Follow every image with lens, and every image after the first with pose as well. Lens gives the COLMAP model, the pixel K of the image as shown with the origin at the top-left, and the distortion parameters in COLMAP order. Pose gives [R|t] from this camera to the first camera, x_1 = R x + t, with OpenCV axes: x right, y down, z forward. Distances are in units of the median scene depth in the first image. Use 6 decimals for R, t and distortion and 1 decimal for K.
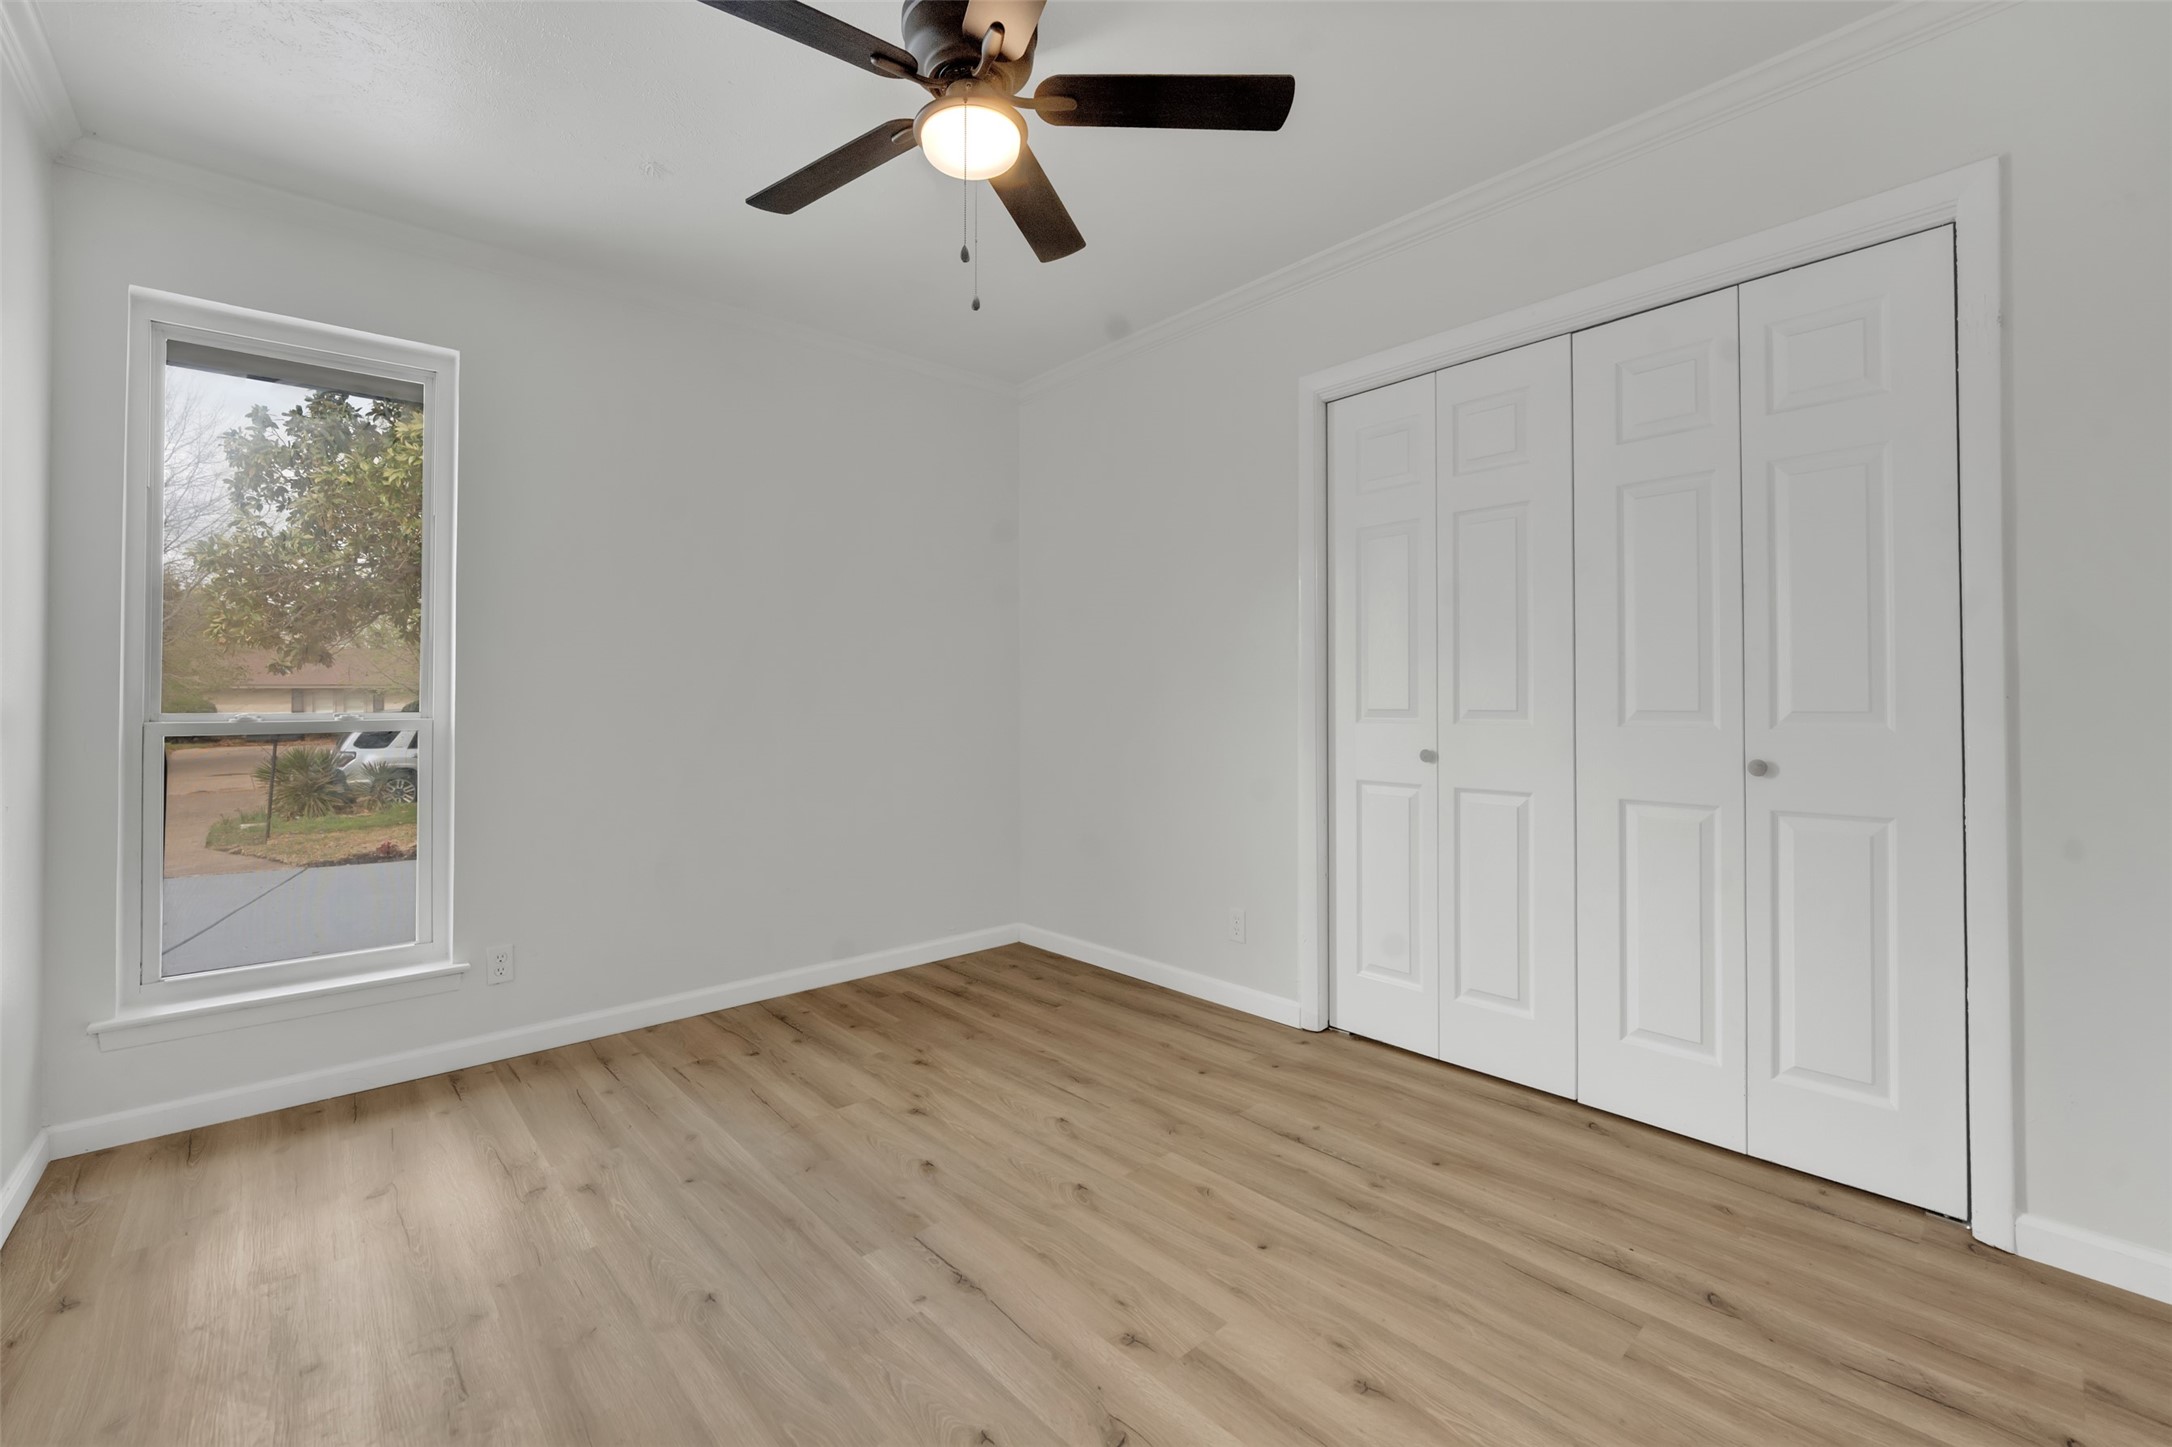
lens RADIAL K [[950.1, 0, 1086.0], [0, 950.1, 723.5], [0, 0, 1]] dist [-0.000014, 0.000017]
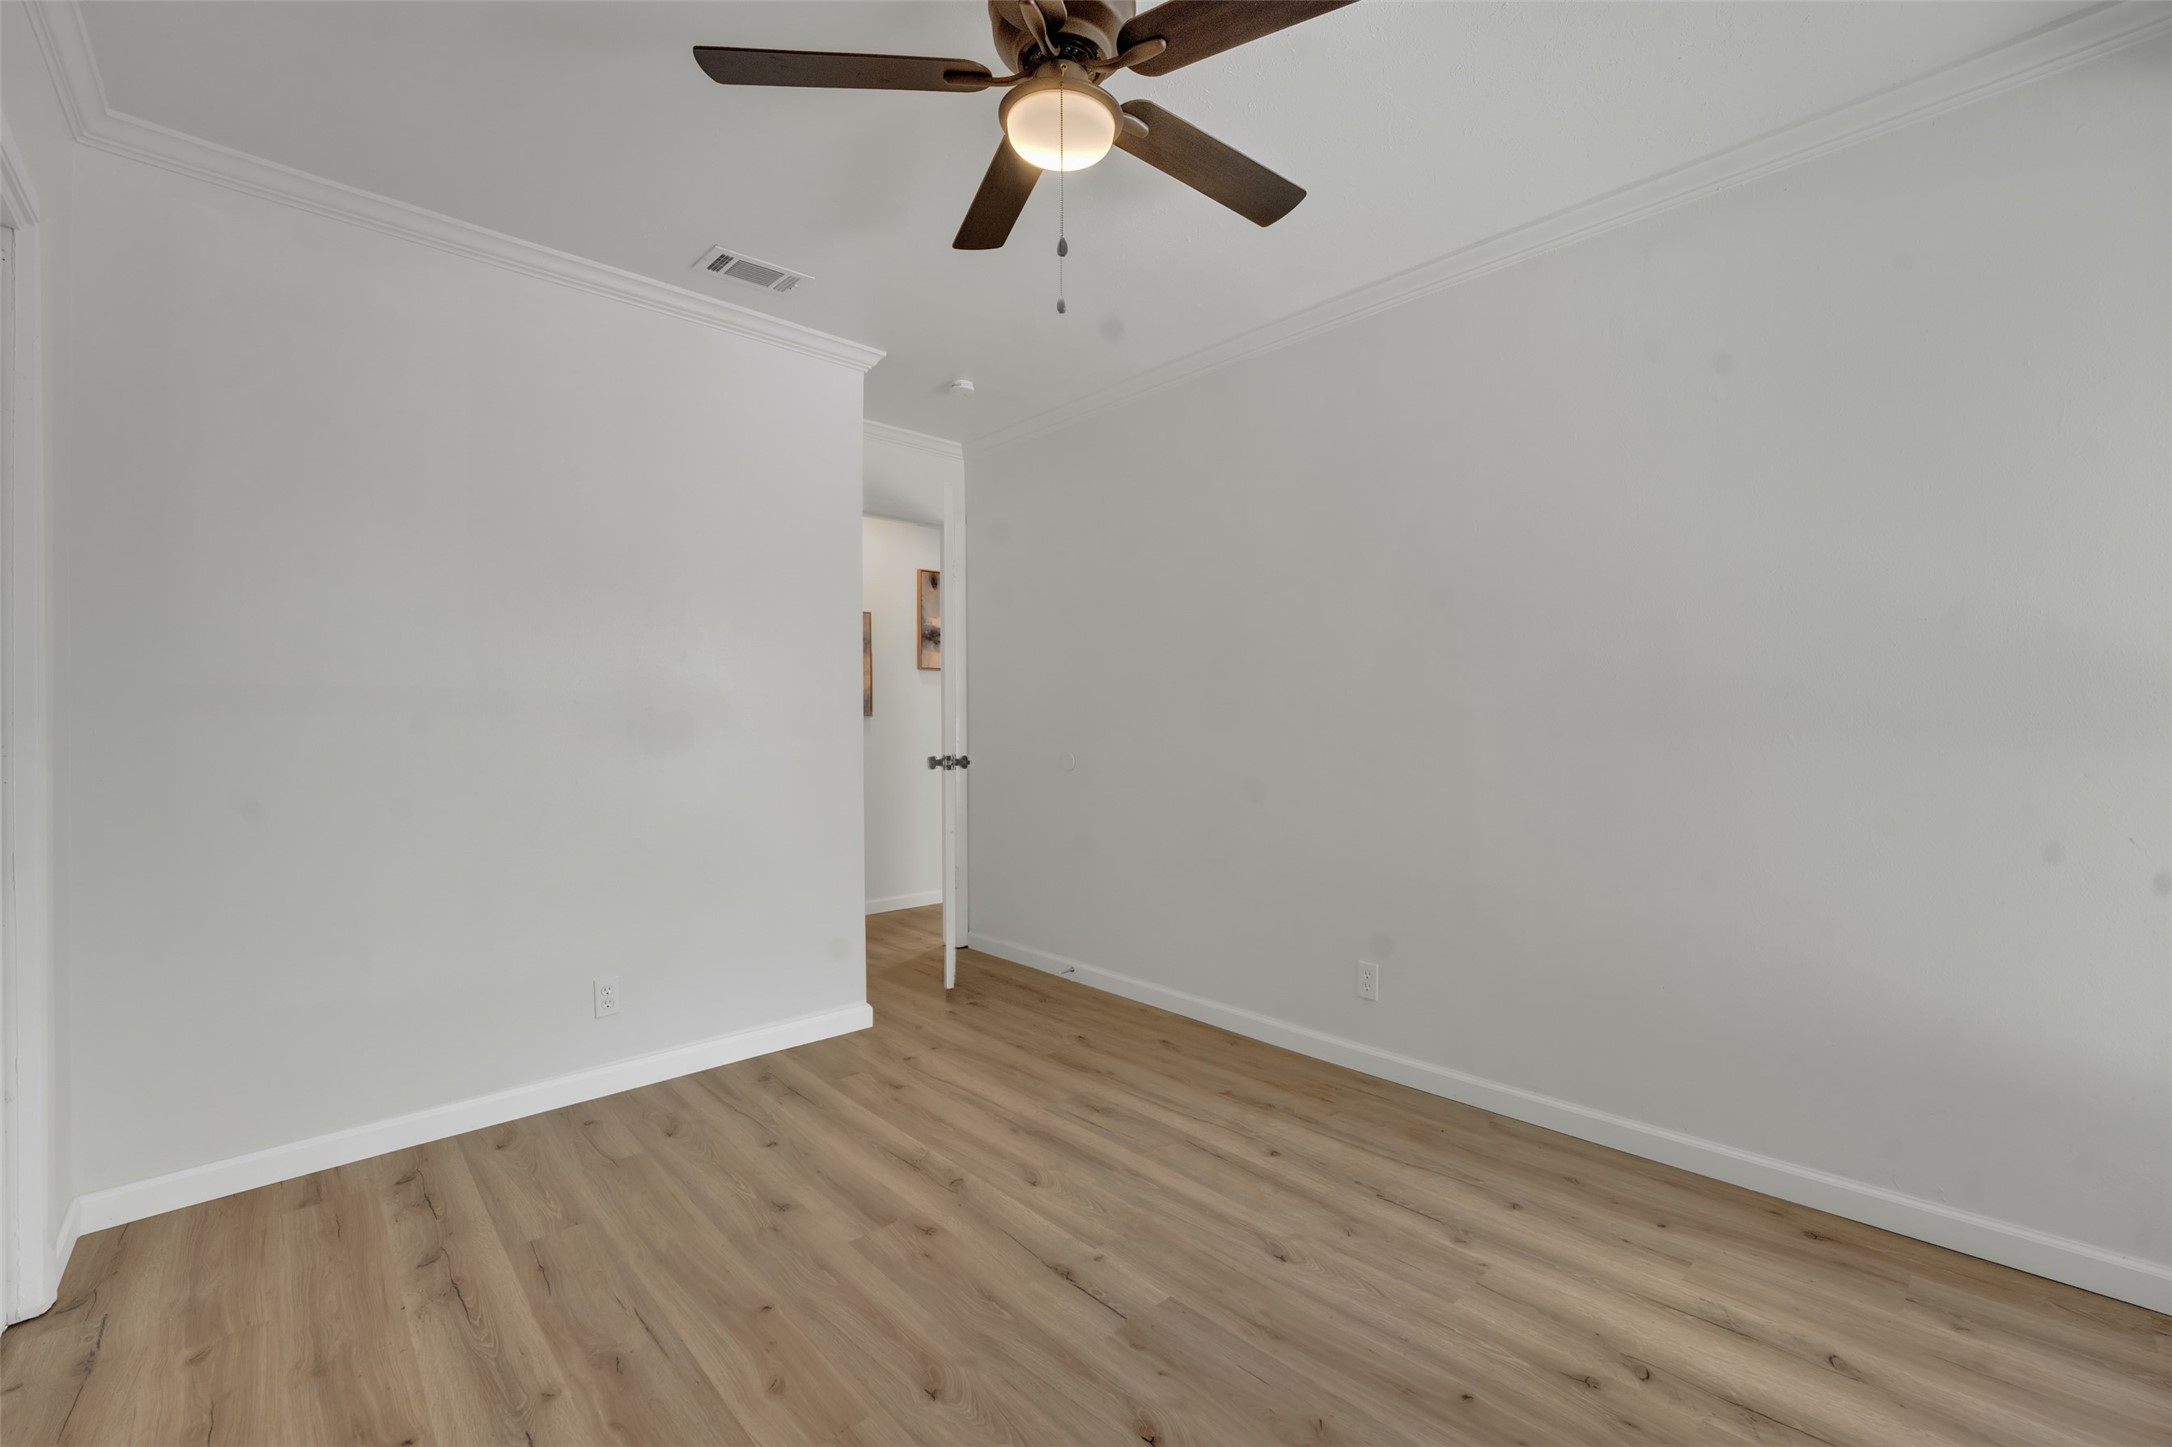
lens RADIAL K [[885.3, 0, 1095.1], [0, 885.3, 727.0], [0, 0, 1]] dist [-0.000713, 0.000033]
pose [[-0.999388, 0.023928, -0.025530, -0.147034], [0.023247, 0.999375, 0.026641, -0.069126], [0.026151, 0.026032, -0.999319, 1.923893]]
